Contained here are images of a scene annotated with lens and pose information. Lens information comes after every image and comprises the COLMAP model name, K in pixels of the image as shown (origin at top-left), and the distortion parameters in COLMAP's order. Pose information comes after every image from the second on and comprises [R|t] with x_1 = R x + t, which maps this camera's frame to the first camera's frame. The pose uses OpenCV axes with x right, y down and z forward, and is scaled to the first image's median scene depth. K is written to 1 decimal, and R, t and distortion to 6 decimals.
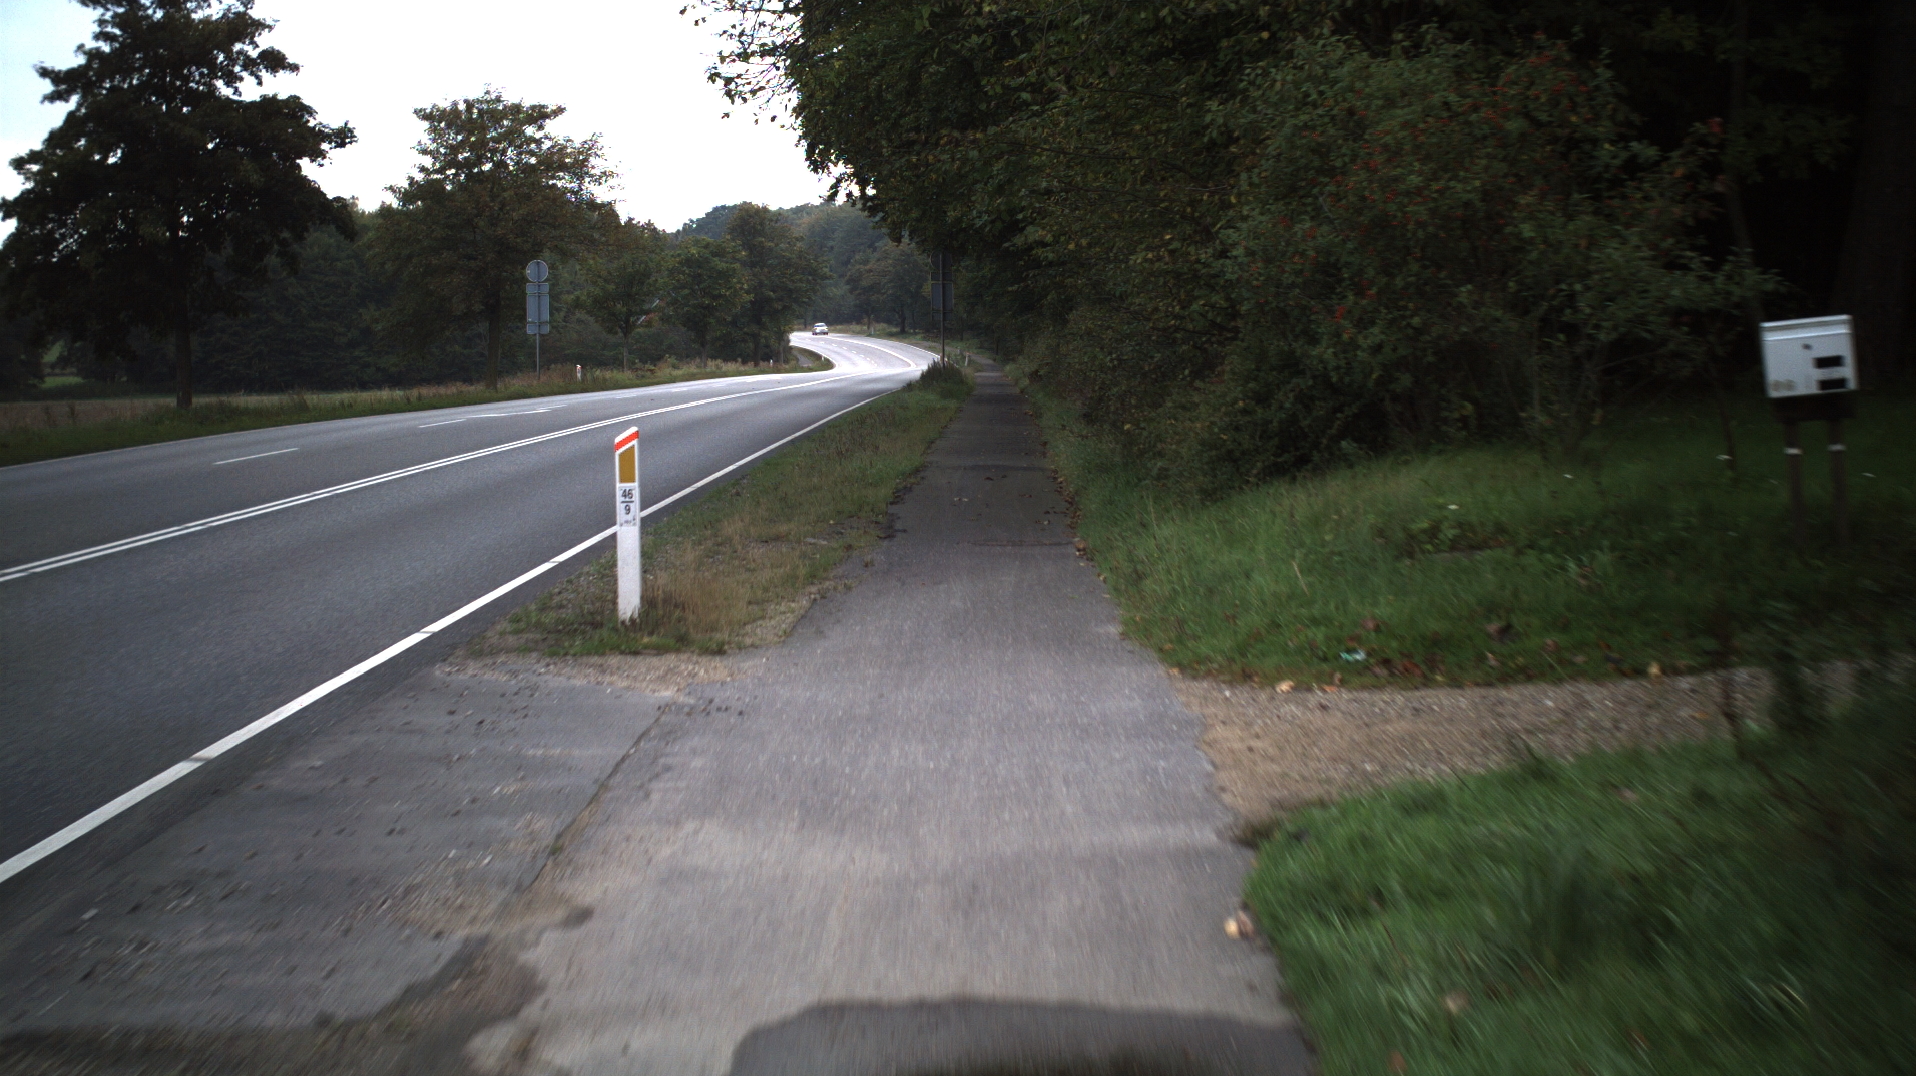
lens RADIAL K [[10218.0, 0, 967.1], [0, 10218.0, 544.1], [0, 0, 1]] dist [-2.135518, 0.000000]
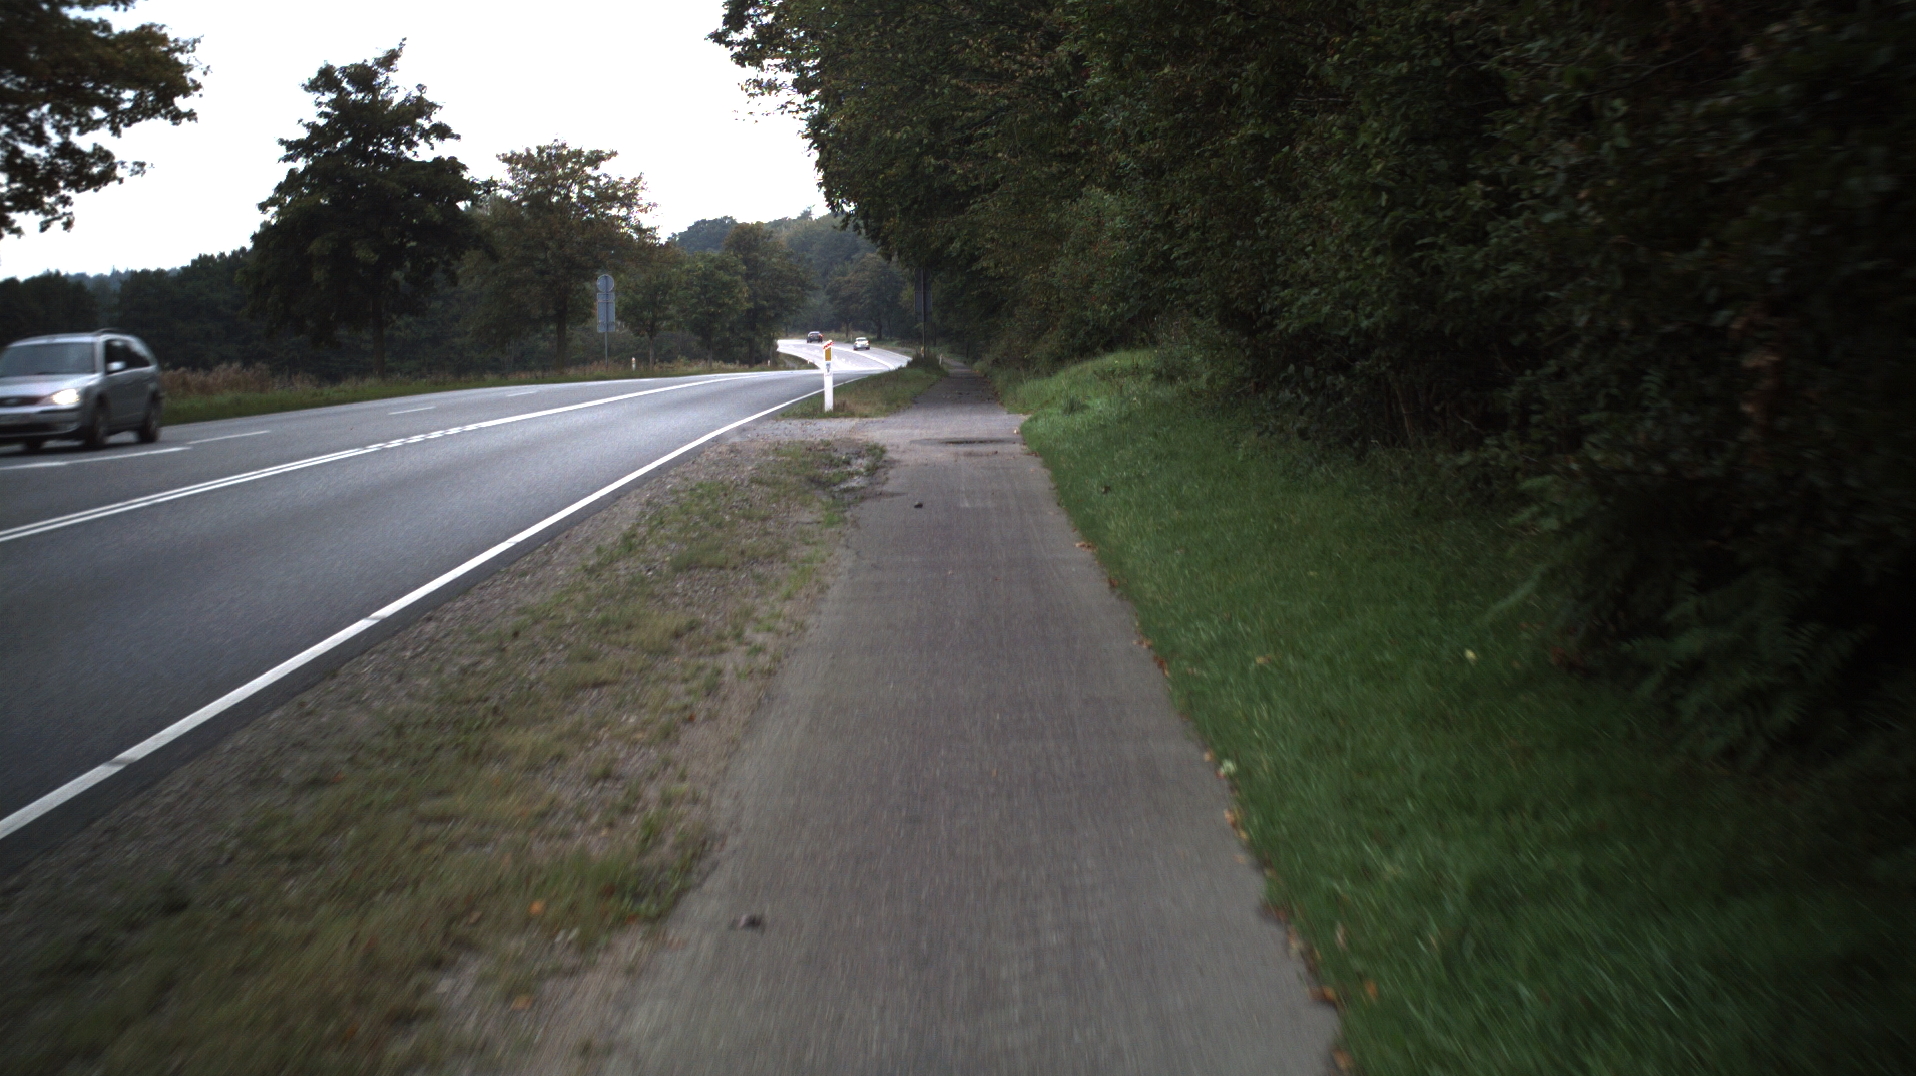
lens RADIAL K [[10218.0, 0, 960.1], [0, 10218.0, 541.1], [0, 0, 1]] dist [-2.135518, 0.000000]
pose [[0.999988, -0.004418, 0.002103, -0.000896], [0.004420, 0.999989, -0.001273, 0.010820], [-0.002097, 0.001283, 0.999997, -0.410080]]
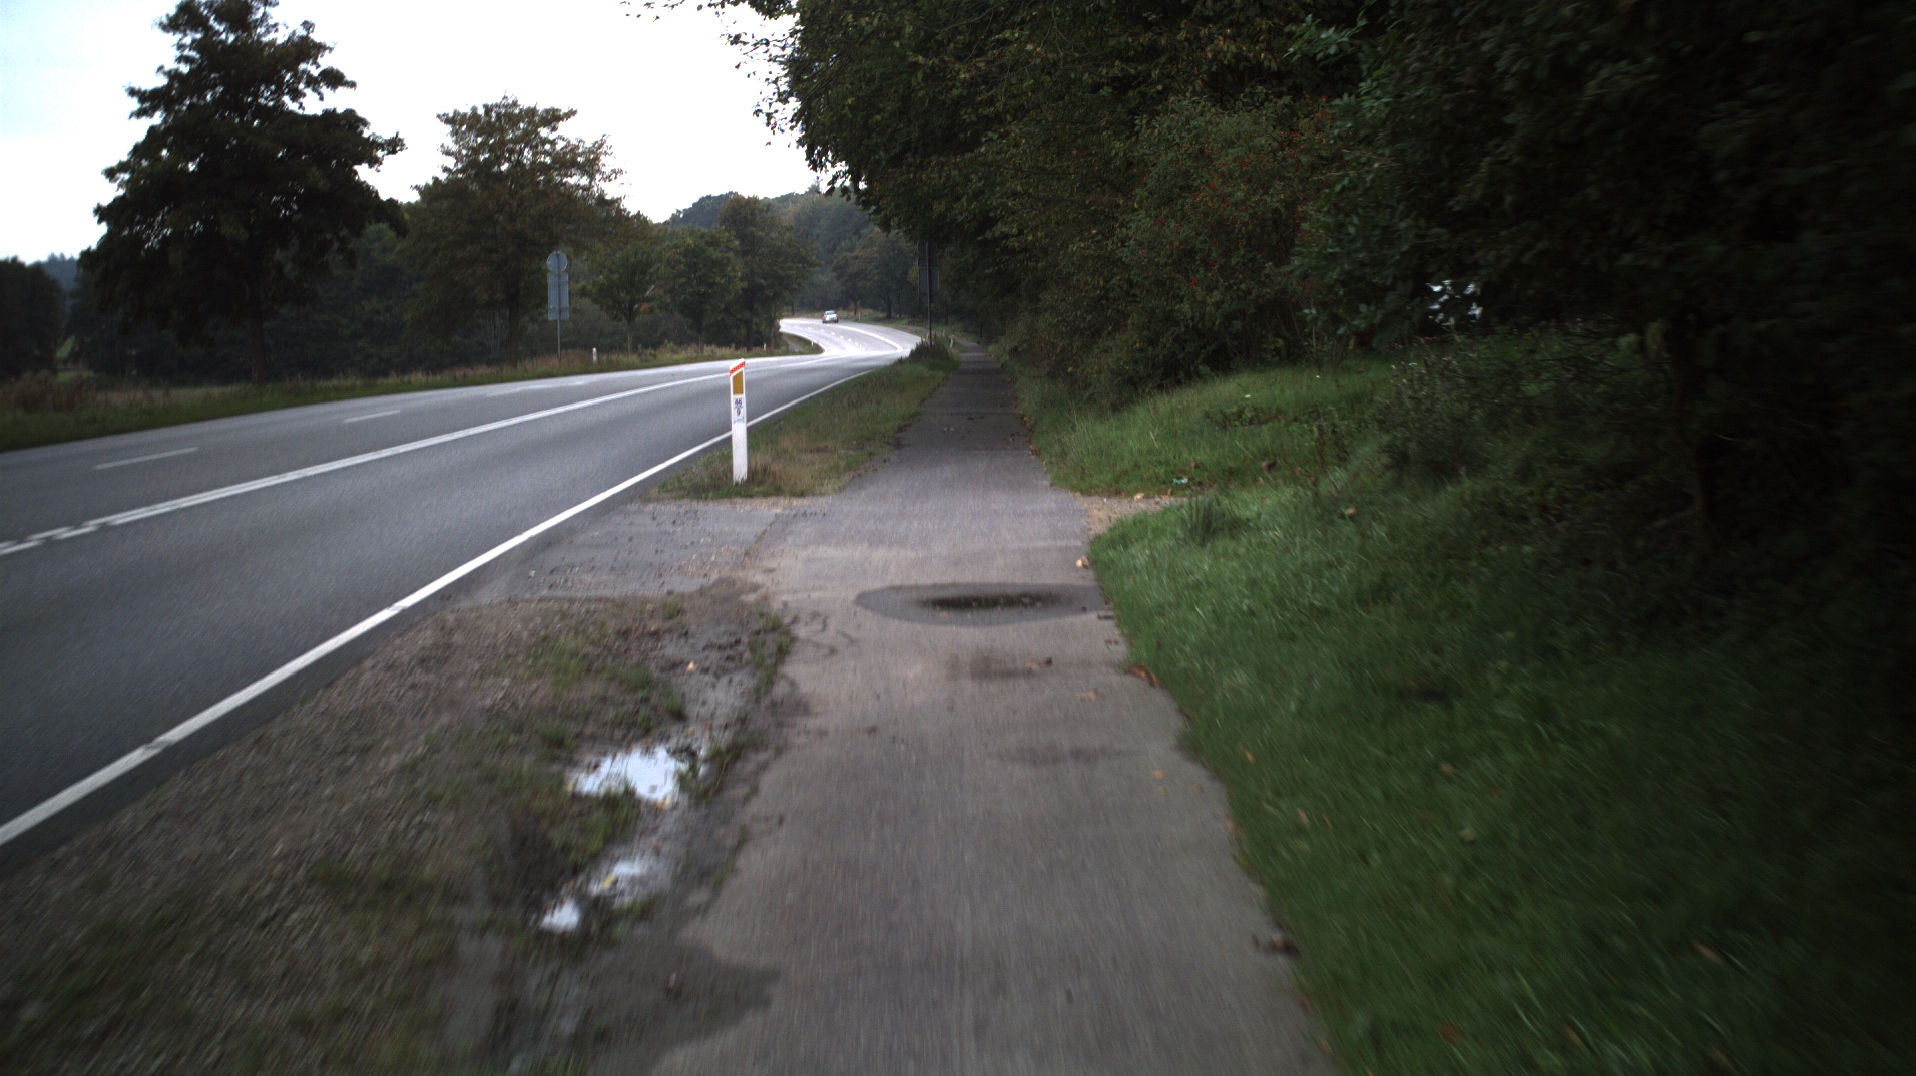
lens RADIAL K [[10218.0, 0, 957.7], [0, 10218.0, 527.6], [0, 0, 1]] dist [-2.135518, 0.000000]
pose [[0.999906, -0.013702, 0.000315, -0.000023], [0.013702, 0.999906, -0.000194, 0.003587], [-0.000313, 0.000198, 1.000000, -0.136456]]
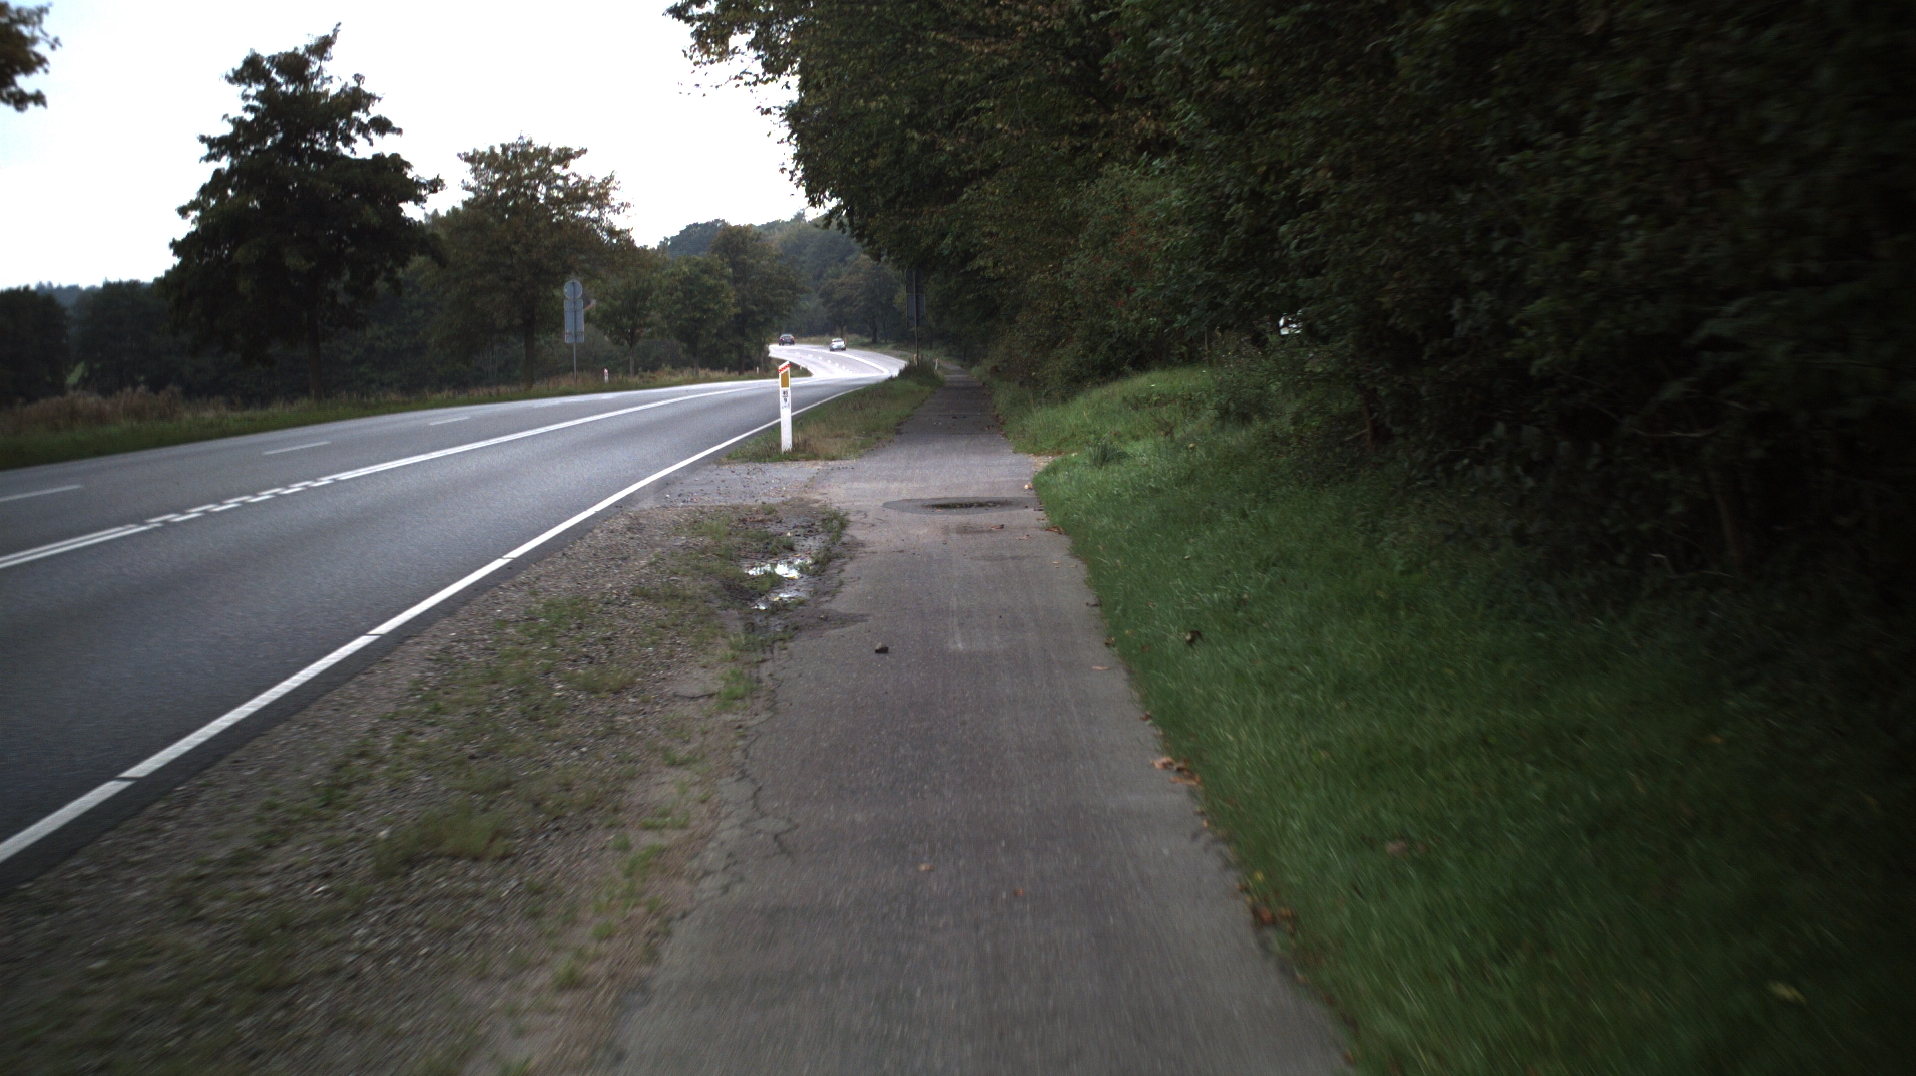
lens RADIAL K [[10218.0, 0, 953.4], [0, 10218.0, 540.0], [0, 0, 1]] dist [-2.135518, 0.000000]
pose [[0.999850, -0.017275, 0.001445, -0.000316], [0.017277, 0.999850, -0.001477, 0.007051], [-0.001420, 0.001502, 0.999998, -0.273563]]
